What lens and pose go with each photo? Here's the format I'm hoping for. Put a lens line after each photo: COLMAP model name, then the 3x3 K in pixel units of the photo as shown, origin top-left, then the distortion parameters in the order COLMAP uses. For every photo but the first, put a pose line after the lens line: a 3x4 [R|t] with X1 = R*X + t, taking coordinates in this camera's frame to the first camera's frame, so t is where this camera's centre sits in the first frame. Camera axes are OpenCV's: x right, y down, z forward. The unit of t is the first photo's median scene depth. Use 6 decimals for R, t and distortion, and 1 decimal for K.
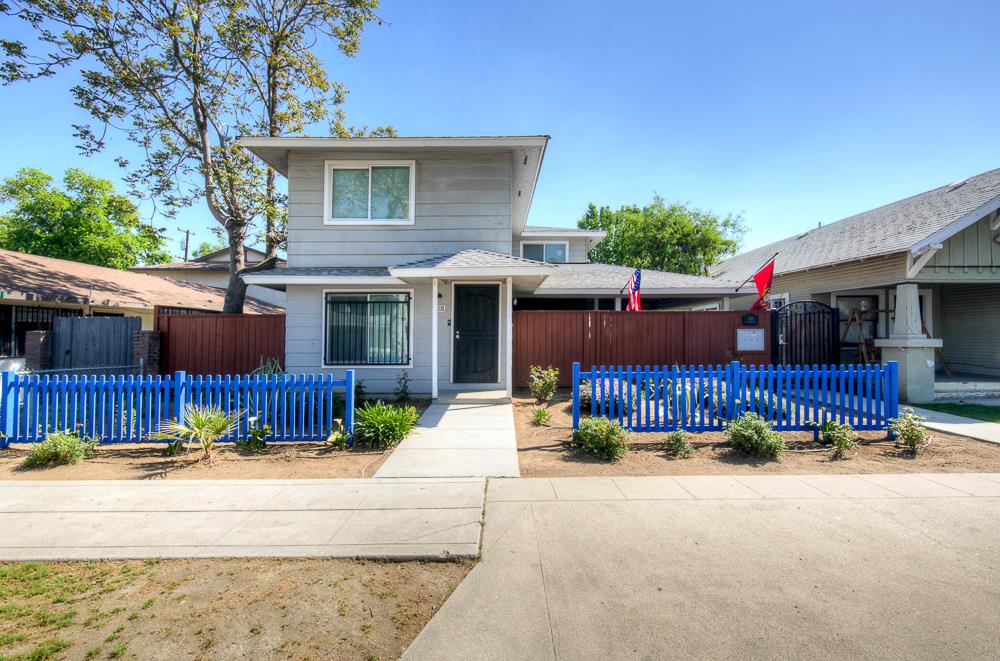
lens RADIAL K [[436.8, 0, 494.5], [0, 436.8, 326.4], [0, 0, 1]] dist [0.000991, 0.002287]
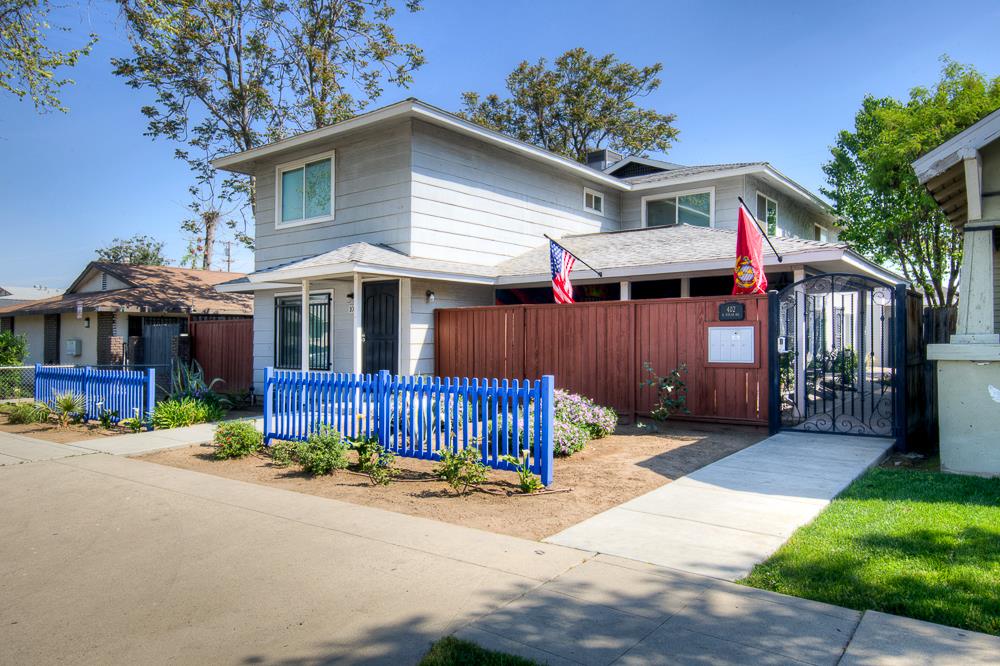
lens RADIAL K [[647.5, 0, 497.7], [0, 647.5, 329.7], [0, 0, 1]] dist [0.007619, 0.000569]
pose [[0.801818, -0.010468, -0.597477, 0.873393], [0.020385, 0.999744, 0.009842, -0.005651], [0.597220, -0.020071, 0.801826, 0.094457]]
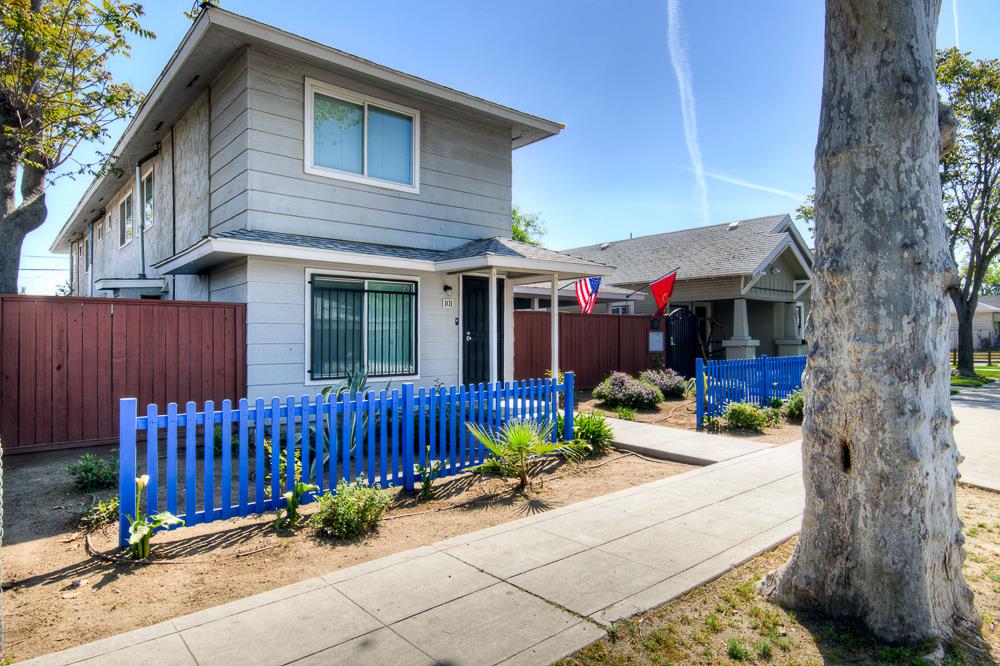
lens RADIAL K [[588.5, 0, 507.6], [0, 588.5, 335.2], [0, 0, 1]] dist [-0.000414, -0.000803]
pose [[0.750709, 0.003495, 0.660624, -0.720183], [-0.008521, 0.999954, 0.004394, 0.010886], [-0.660579, -0.008928, 0.750704, 0.106045]]
